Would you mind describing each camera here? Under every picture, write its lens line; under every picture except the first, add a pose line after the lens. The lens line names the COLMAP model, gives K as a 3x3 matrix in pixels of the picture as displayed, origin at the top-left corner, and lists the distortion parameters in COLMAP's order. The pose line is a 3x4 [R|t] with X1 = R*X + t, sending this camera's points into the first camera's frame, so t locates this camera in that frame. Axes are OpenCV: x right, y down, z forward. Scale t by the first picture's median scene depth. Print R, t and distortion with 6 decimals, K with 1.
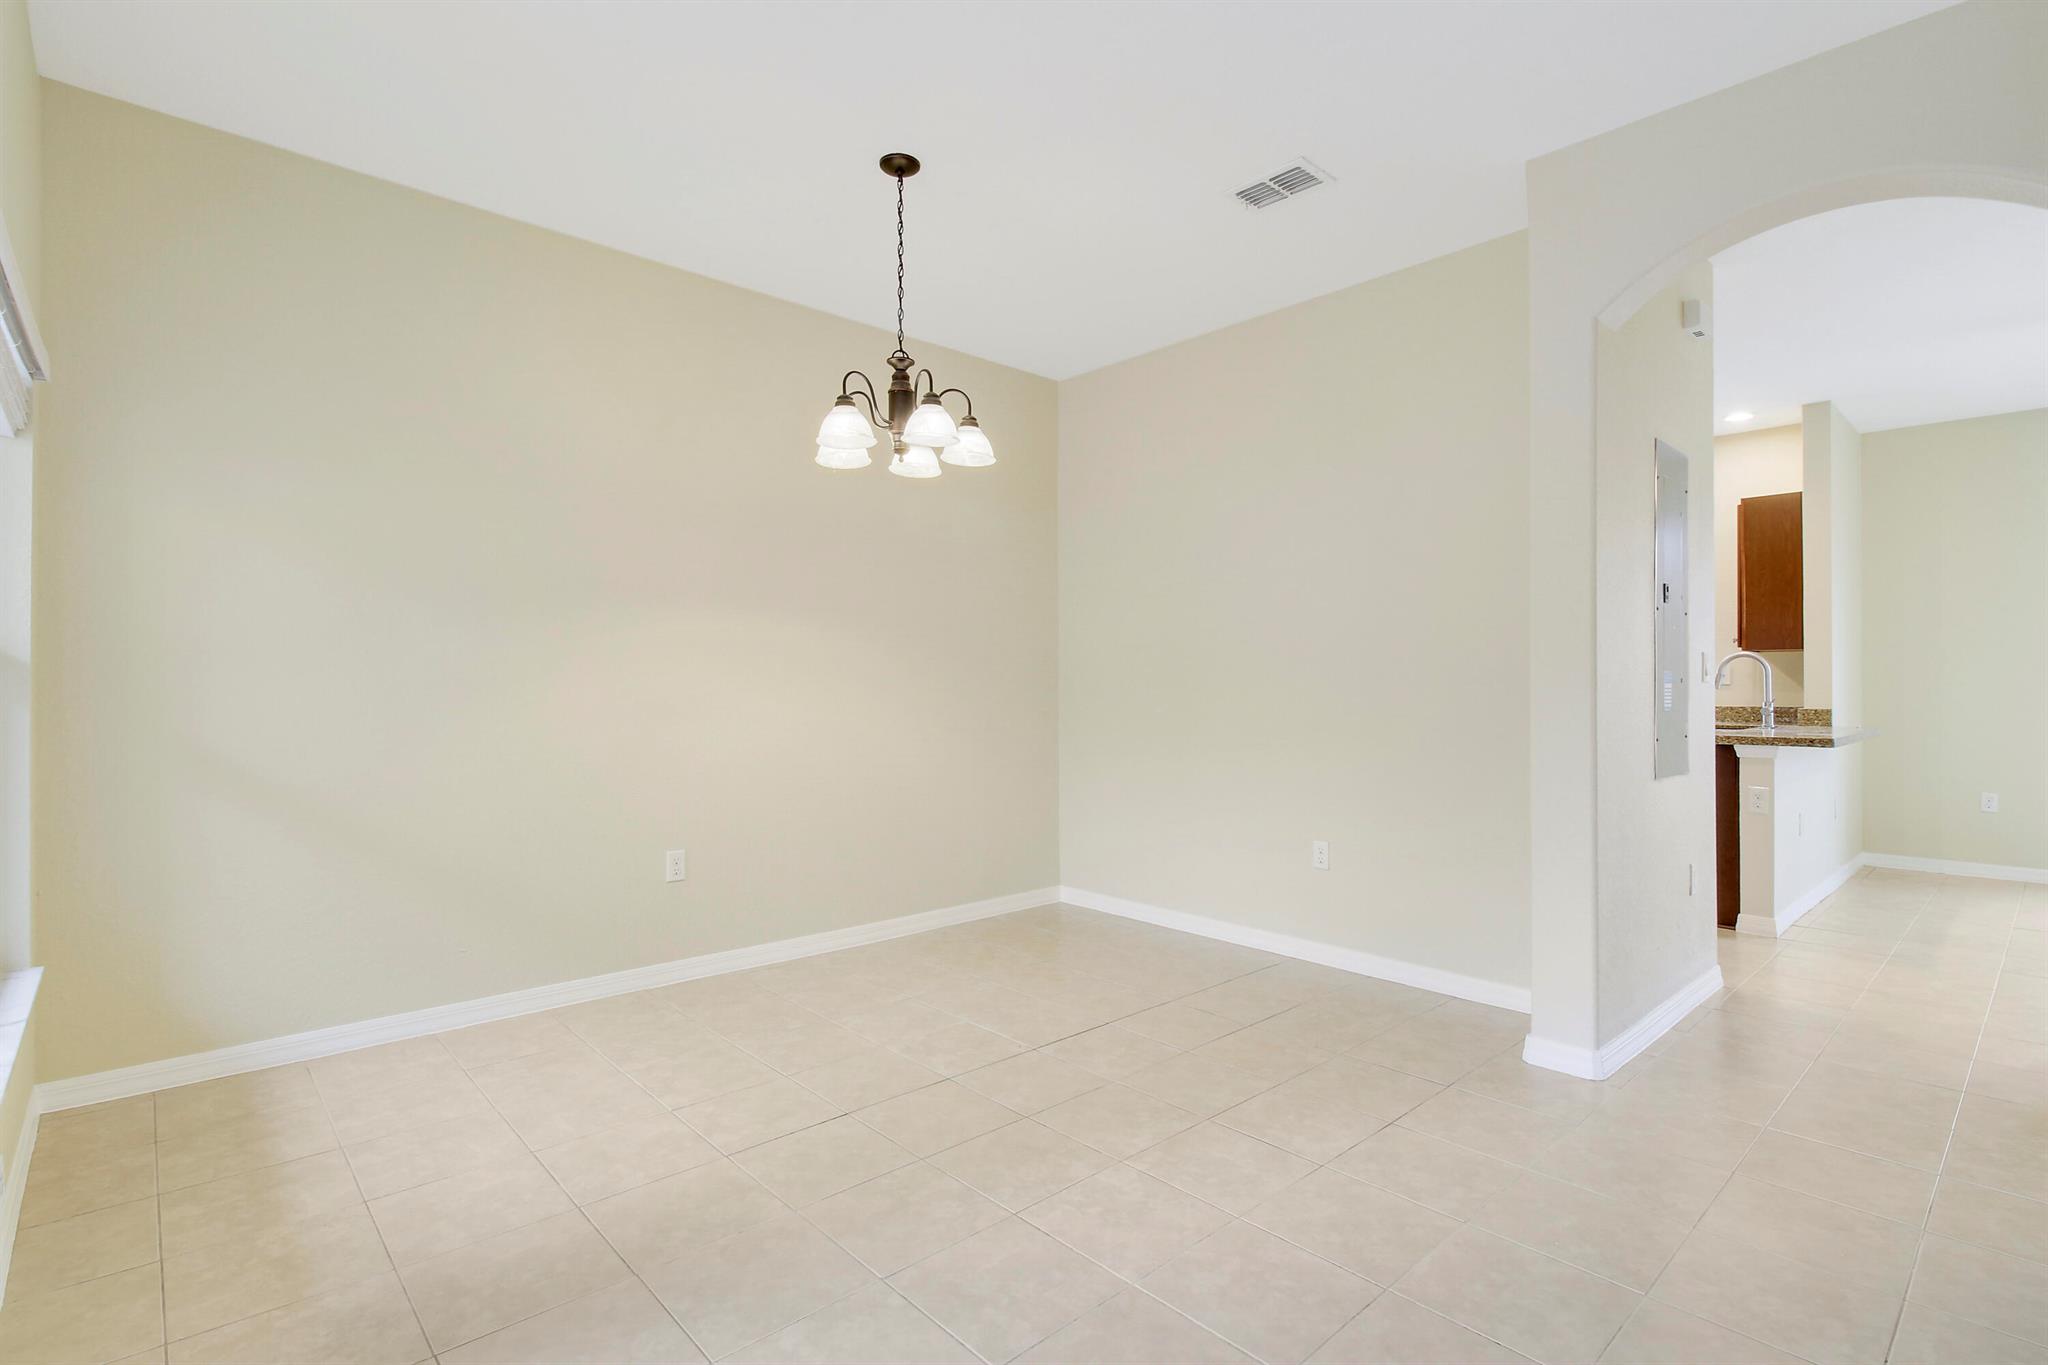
lens RADIAL K [[962.2, 0, 1023.6], [0, 962.2, 687.3], [0, 0, 1]] dist [0.000244, -0.001503]
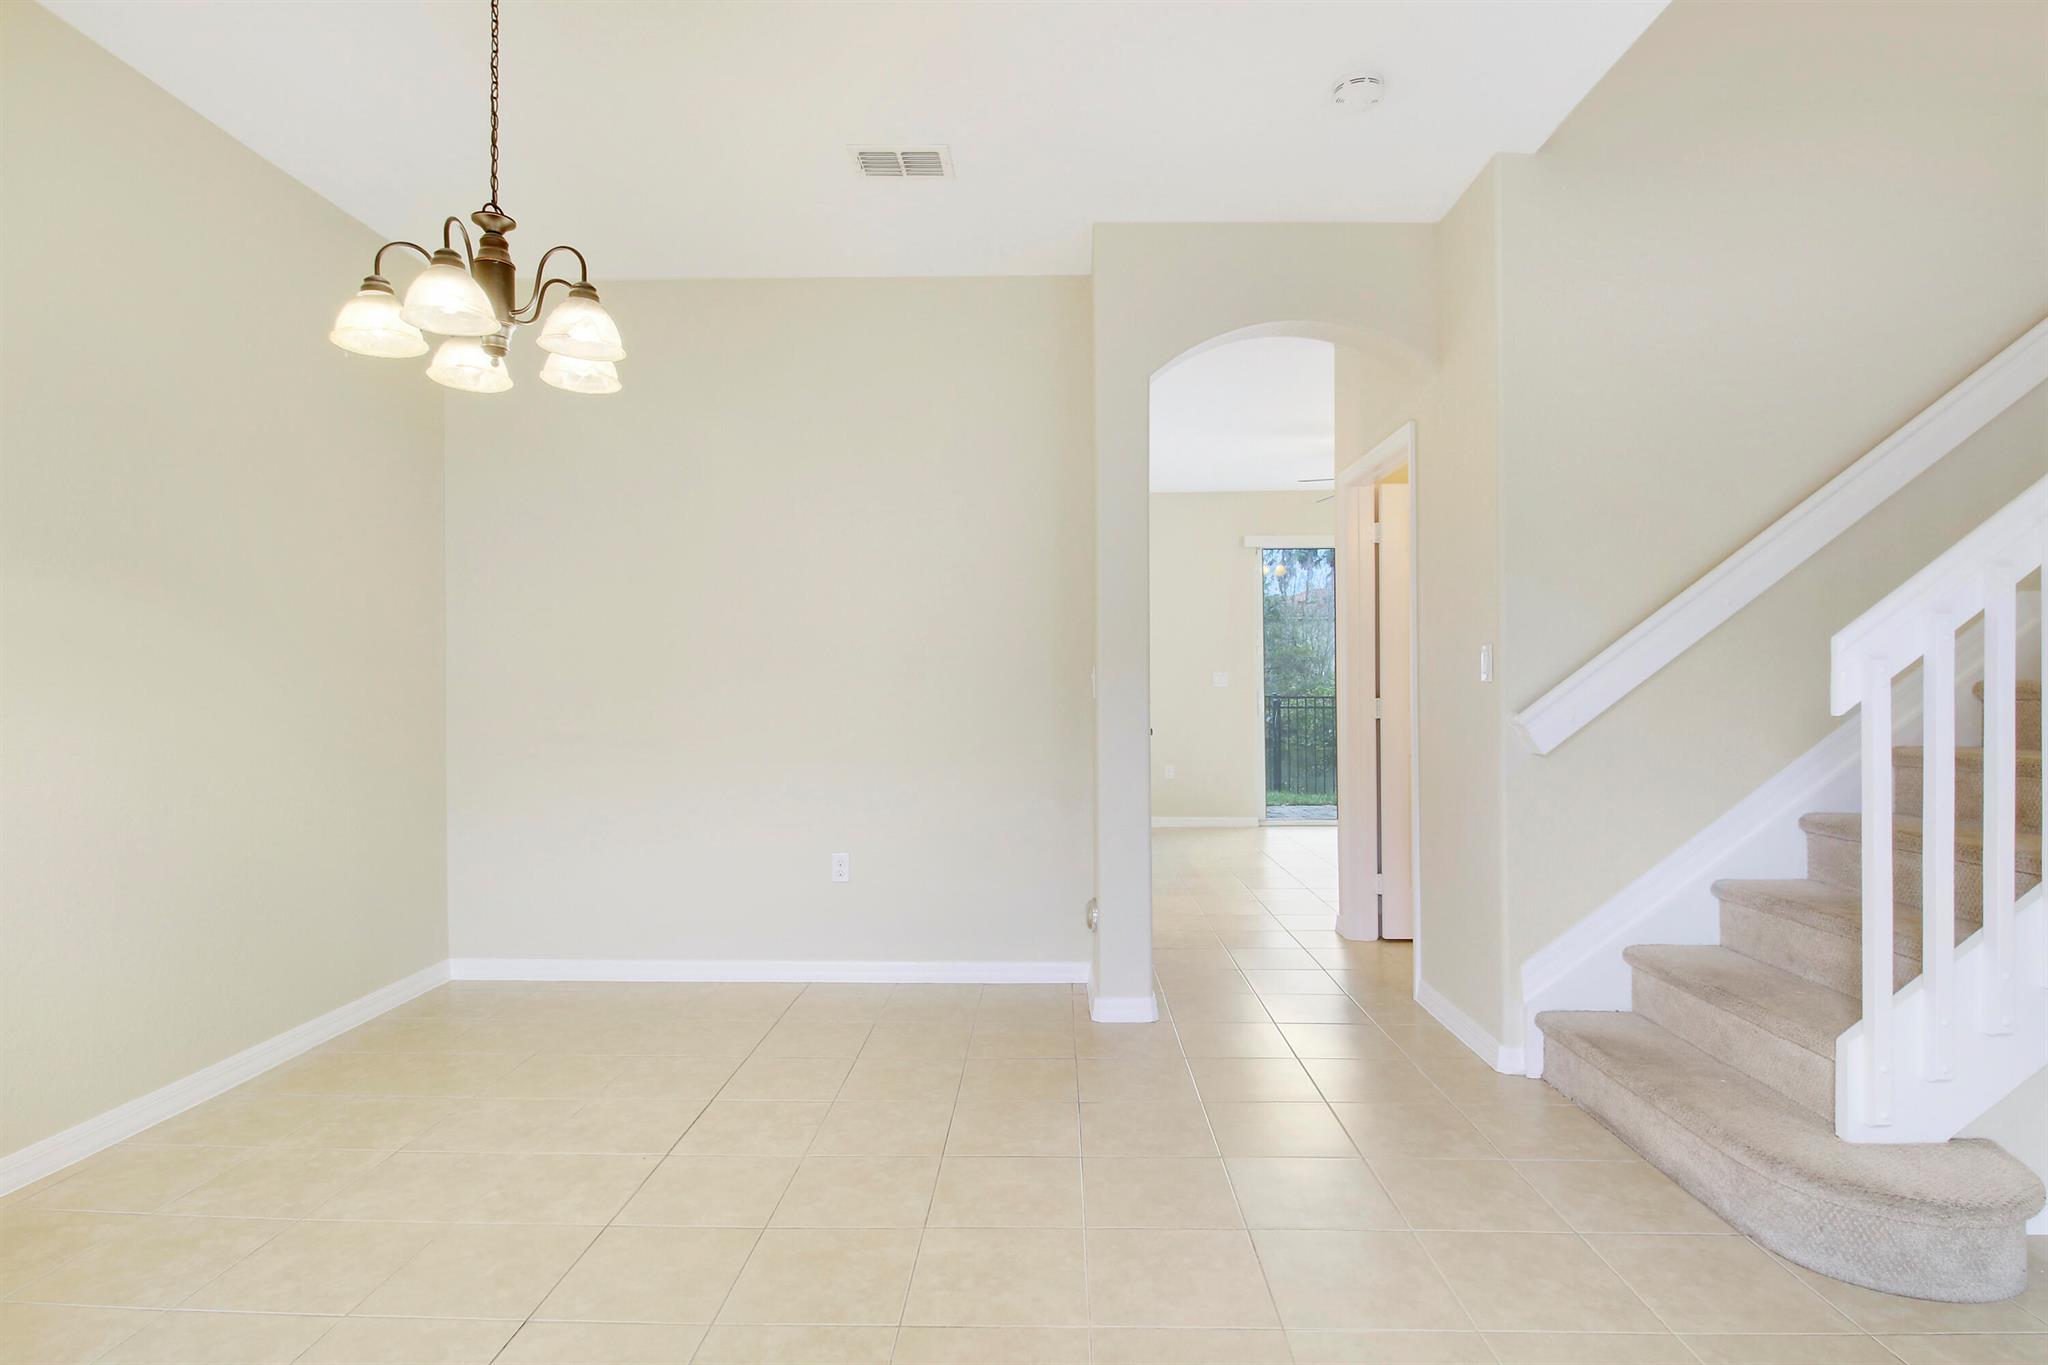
lens RADIAL K [[1054.6, 0, 1026.5], [0, 1054.6, 680.9], [0, 0, 1]] dist [-0.008178, -0.000621]
pose [[0.688698, 0.003675, 0.725039, -0.409804], [0.001324, 0.999979, -0.006326, -0.001714], [-0.725047, 0.005317, 0.688679, 0.203018]]
